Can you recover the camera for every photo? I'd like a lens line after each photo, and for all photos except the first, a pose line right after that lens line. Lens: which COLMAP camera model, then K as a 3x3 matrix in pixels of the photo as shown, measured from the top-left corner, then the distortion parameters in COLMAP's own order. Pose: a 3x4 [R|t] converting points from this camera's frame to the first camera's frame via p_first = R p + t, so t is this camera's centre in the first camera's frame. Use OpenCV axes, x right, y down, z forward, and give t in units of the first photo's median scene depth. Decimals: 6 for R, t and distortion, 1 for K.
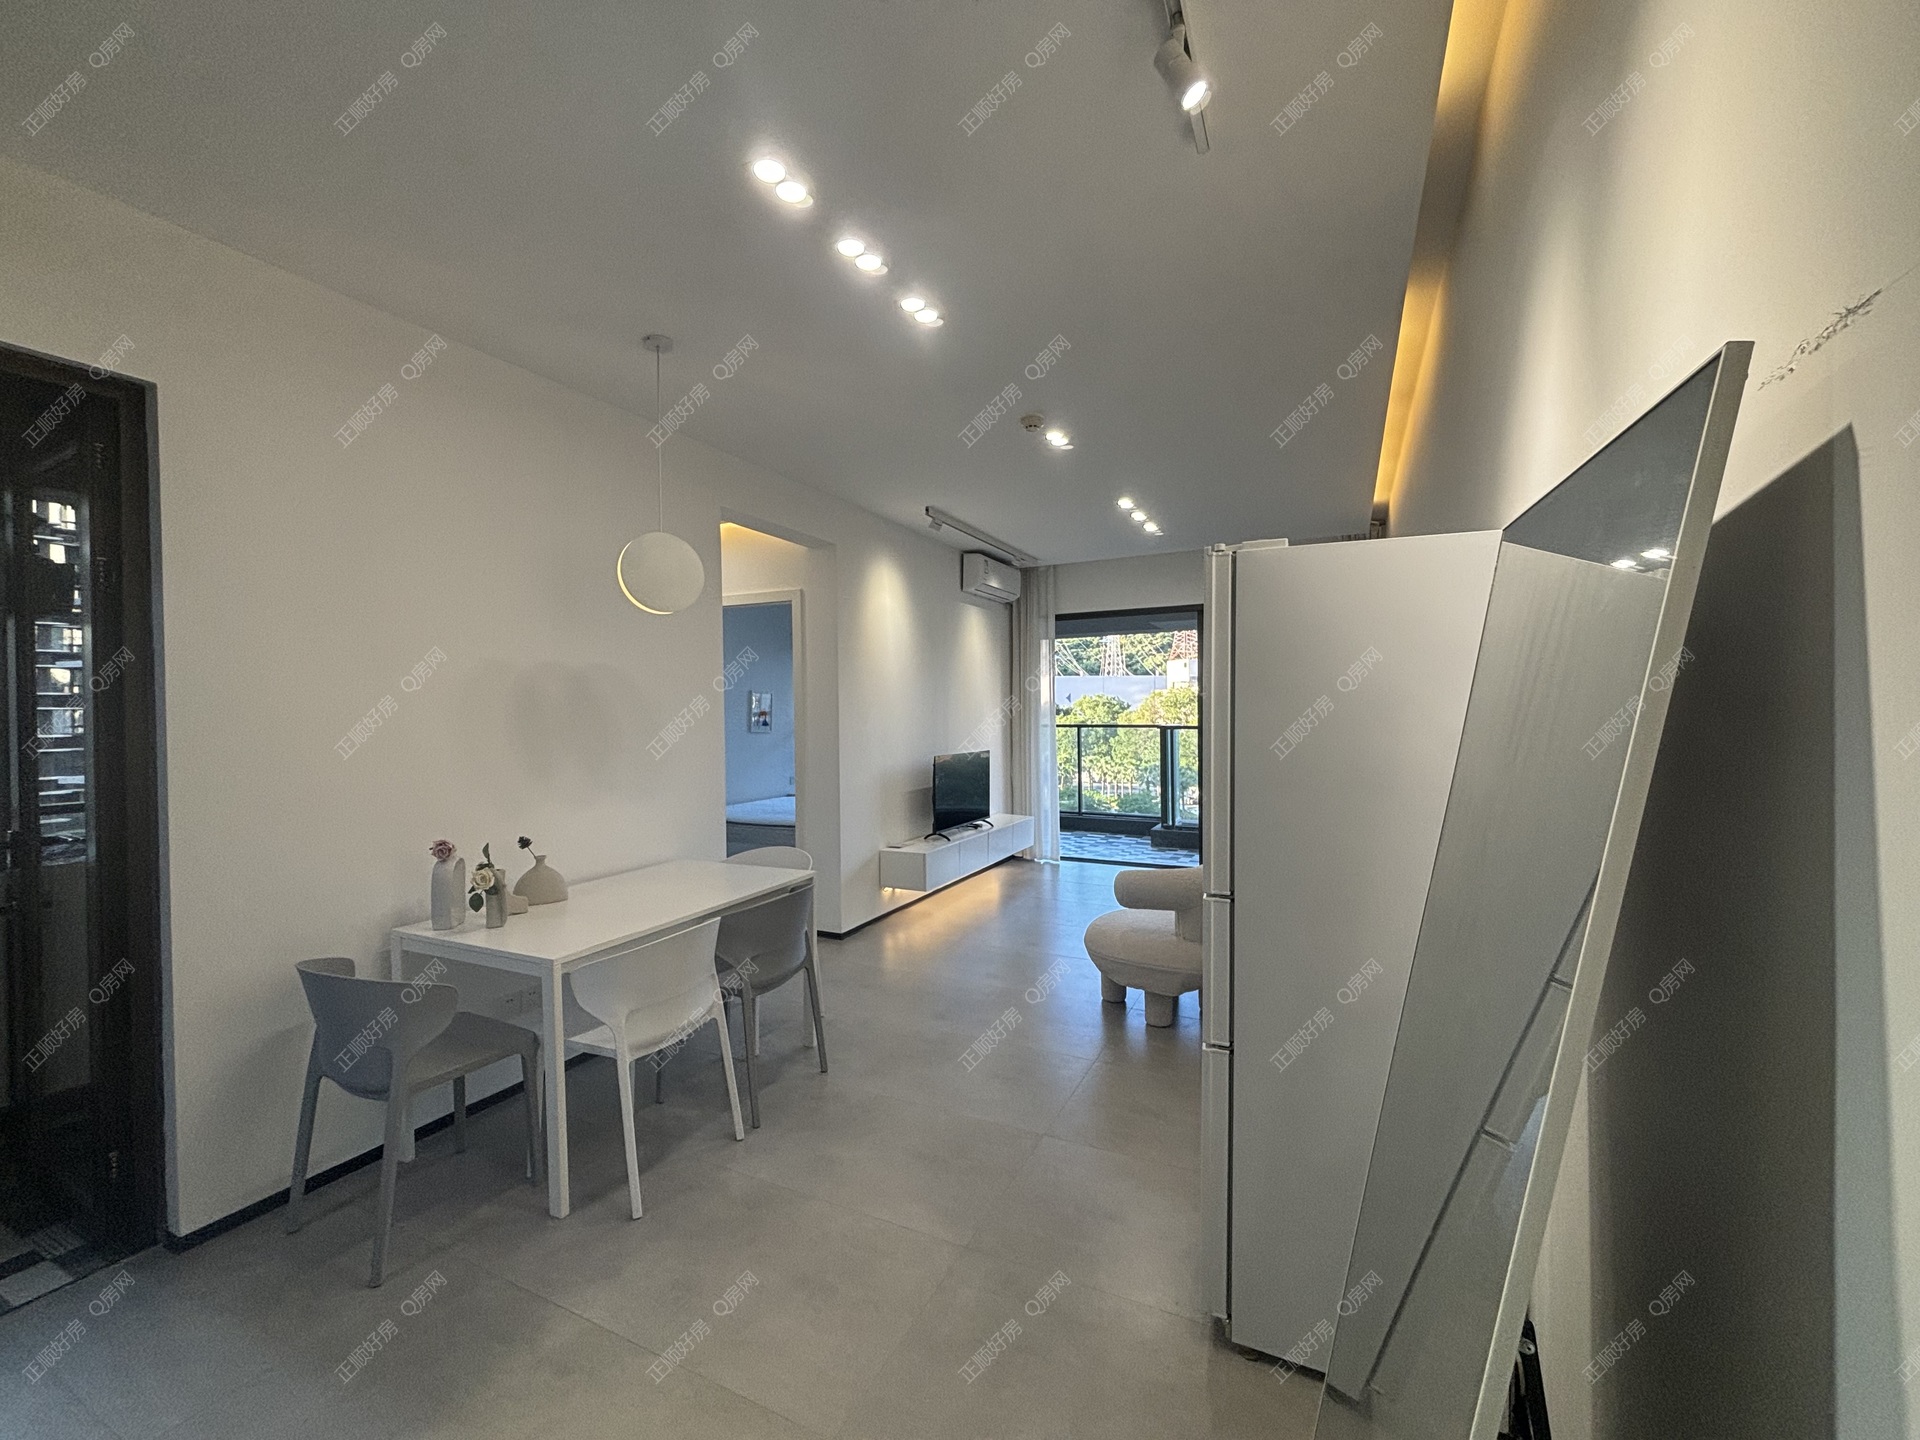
lens RADIAL K [[778.0, 0, 955.6], [0, 778.0, 713.3], [0, 0, 1]] dist [-0.017746, 0.000866]
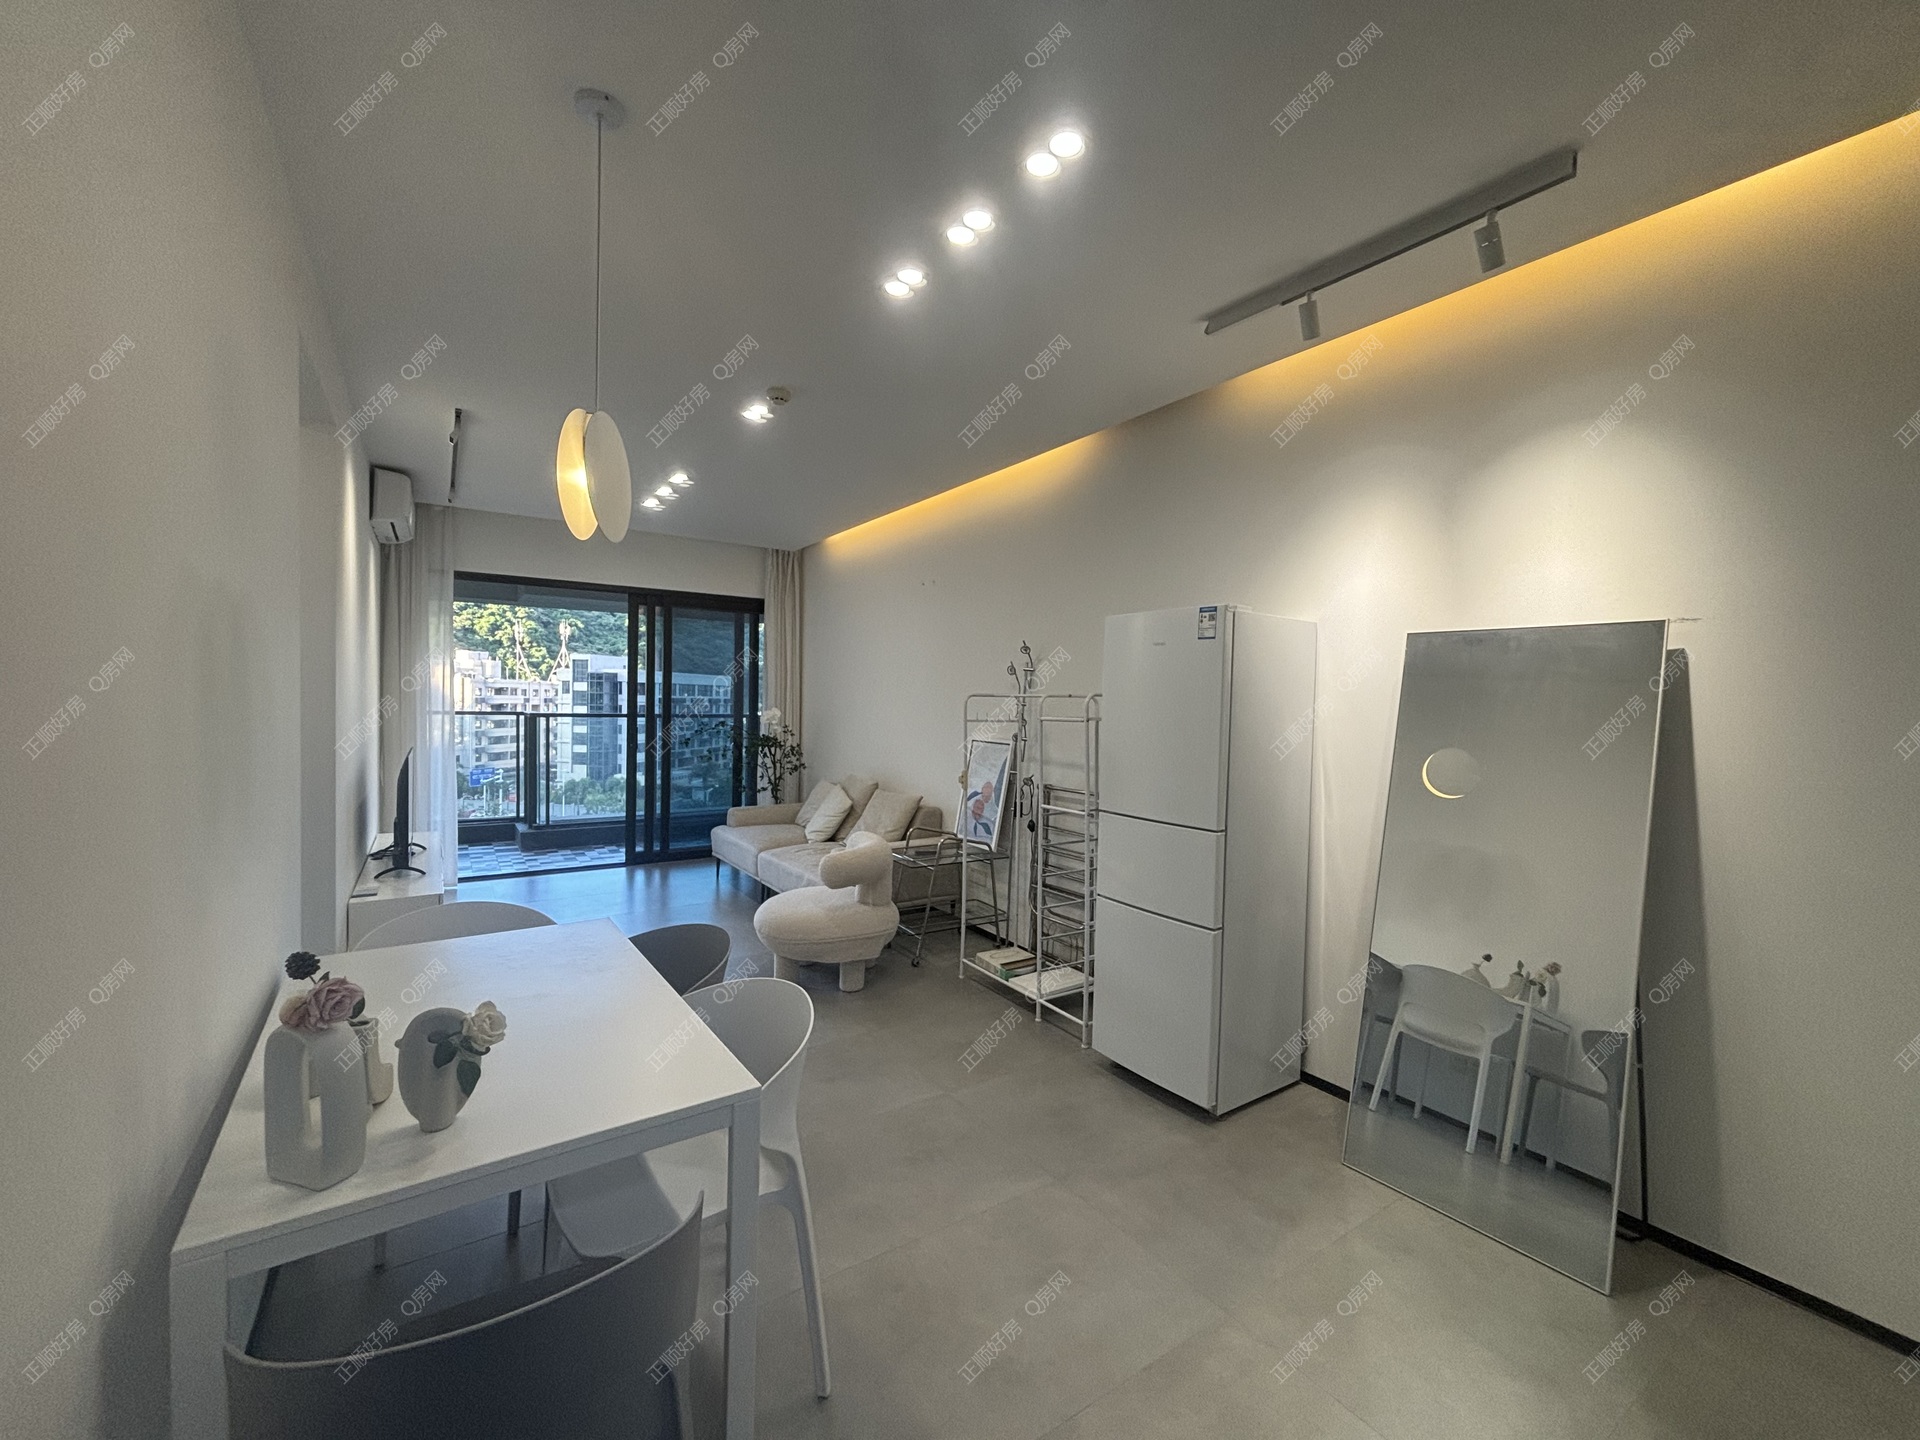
lens RADIAL K [[778.0, 0, 975.5], [0, 778.0, 709.4], [0, 0, 1]] dist [-0.017746, 0.000866]
pose [[0.485429, 0.010127, 0.874218, -0.294041], [-0.022044, 0.999757, 0.000659, 0.000666], [-0.873998, -0.019591, 0.485534, 0.159616]]
